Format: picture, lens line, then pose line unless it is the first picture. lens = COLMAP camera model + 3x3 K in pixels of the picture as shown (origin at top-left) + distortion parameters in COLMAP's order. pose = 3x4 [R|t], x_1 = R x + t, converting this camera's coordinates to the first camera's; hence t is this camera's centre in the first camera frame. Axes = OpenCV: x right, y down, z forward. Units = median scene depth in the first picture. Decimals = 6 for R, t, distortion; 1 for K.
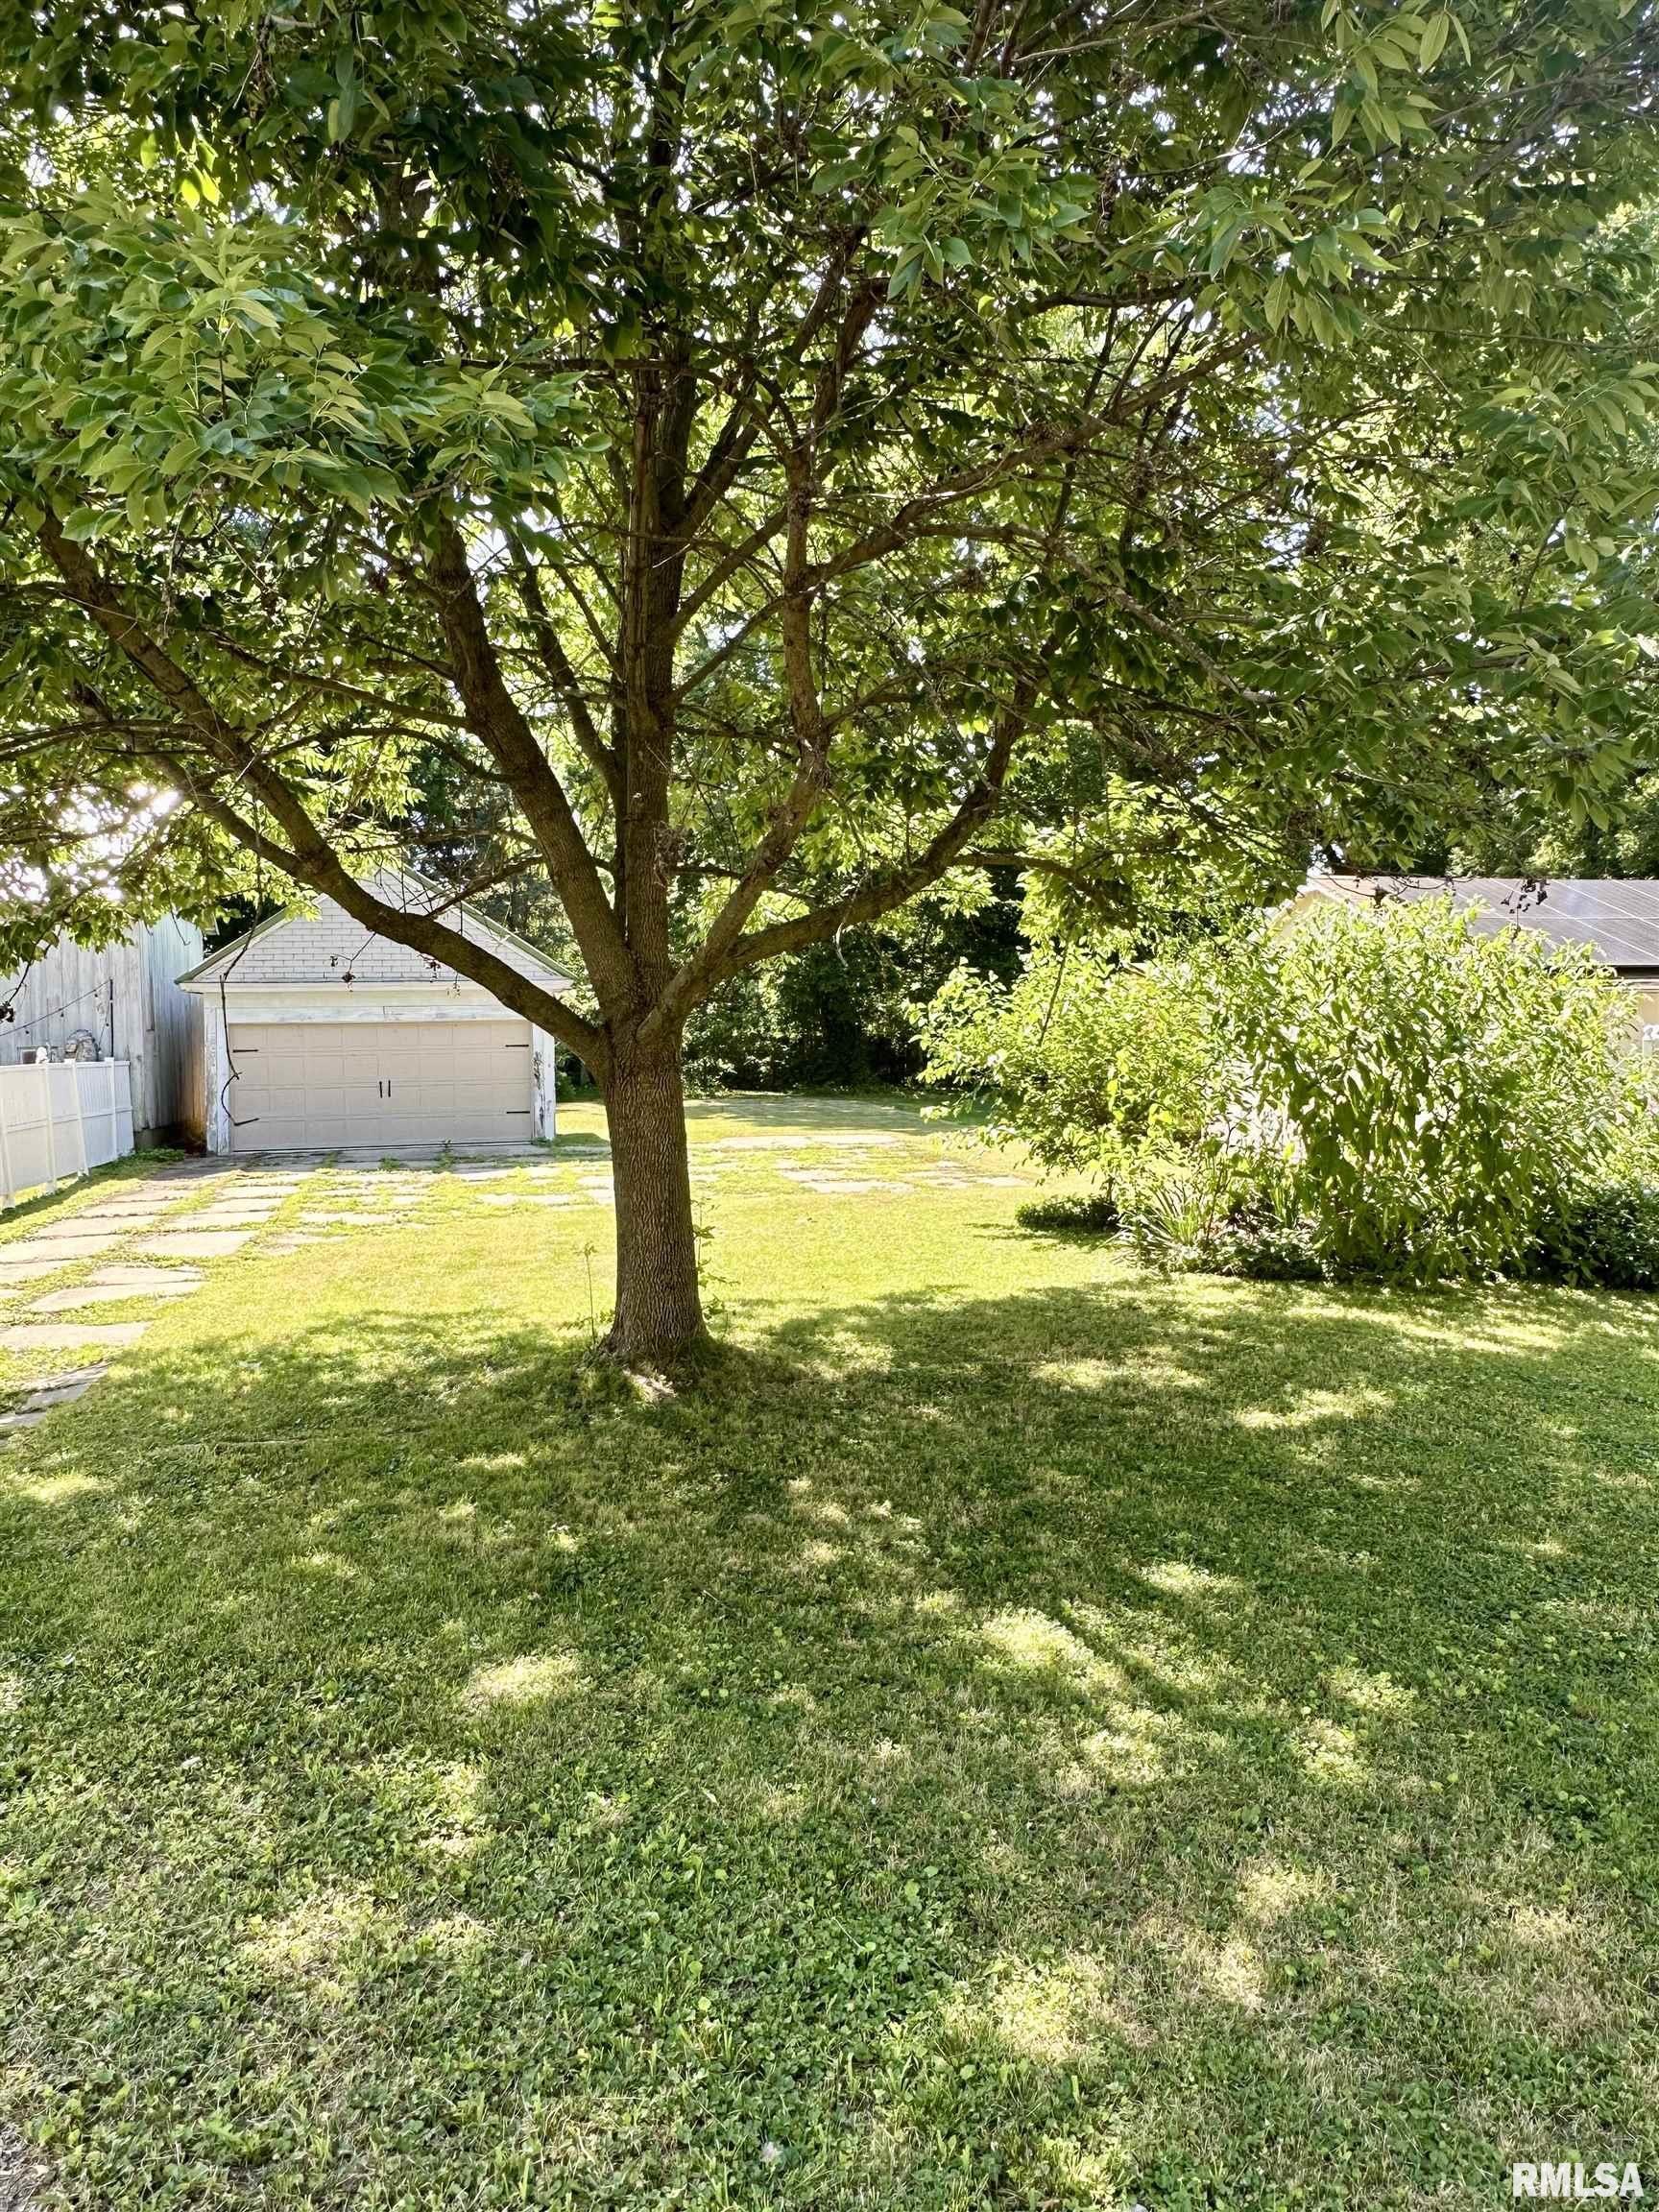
lens RADIAL K [[1473.6, 0, 829.5], [0, 1473.6, 1106.0], [0, 0, 1]] dist [0.002509, 0.000253]
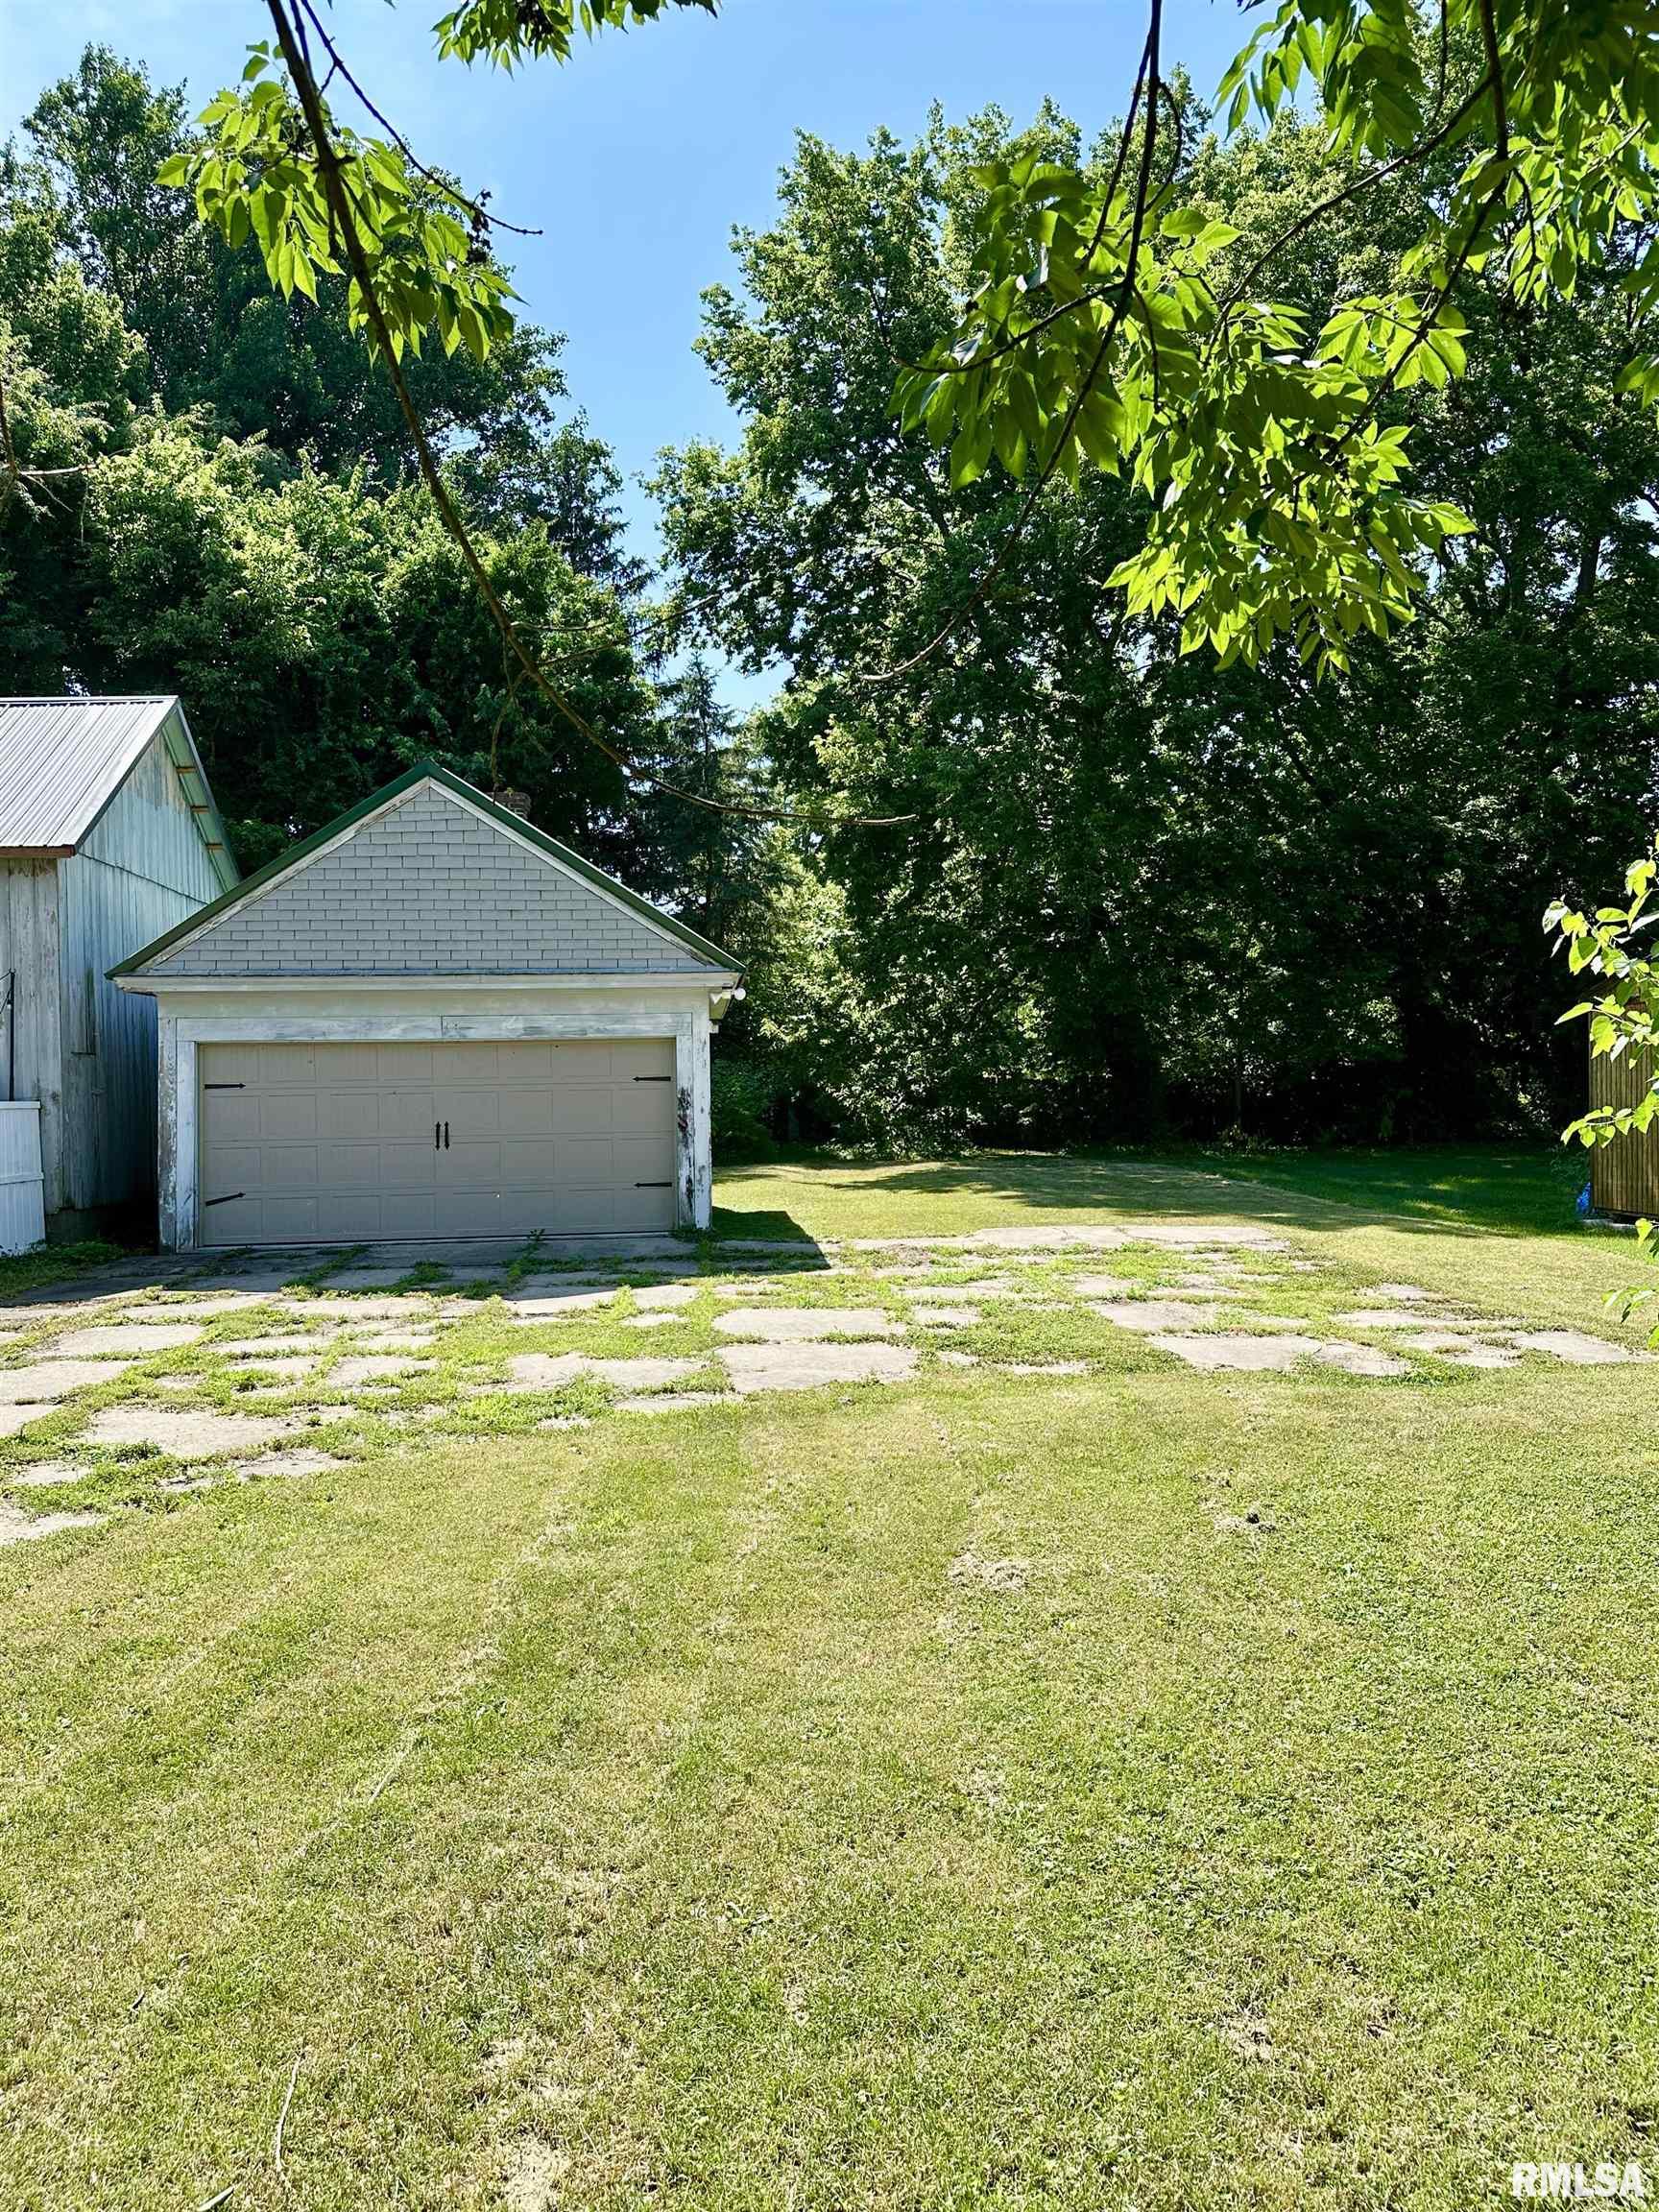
lens RADIAL K [[1615.0, 0, 829.5], [0, 1615.0, 1106.0], [0, 0, 1]] dist [0.001515, 0.000234]
pose [[0.988105, -0.000072, -0.153778, -0.034326], [-0.005403, 0.999366, -0.035189, -0.006066], [0.153683, 0.035602, 0.987479, 0.361056]]
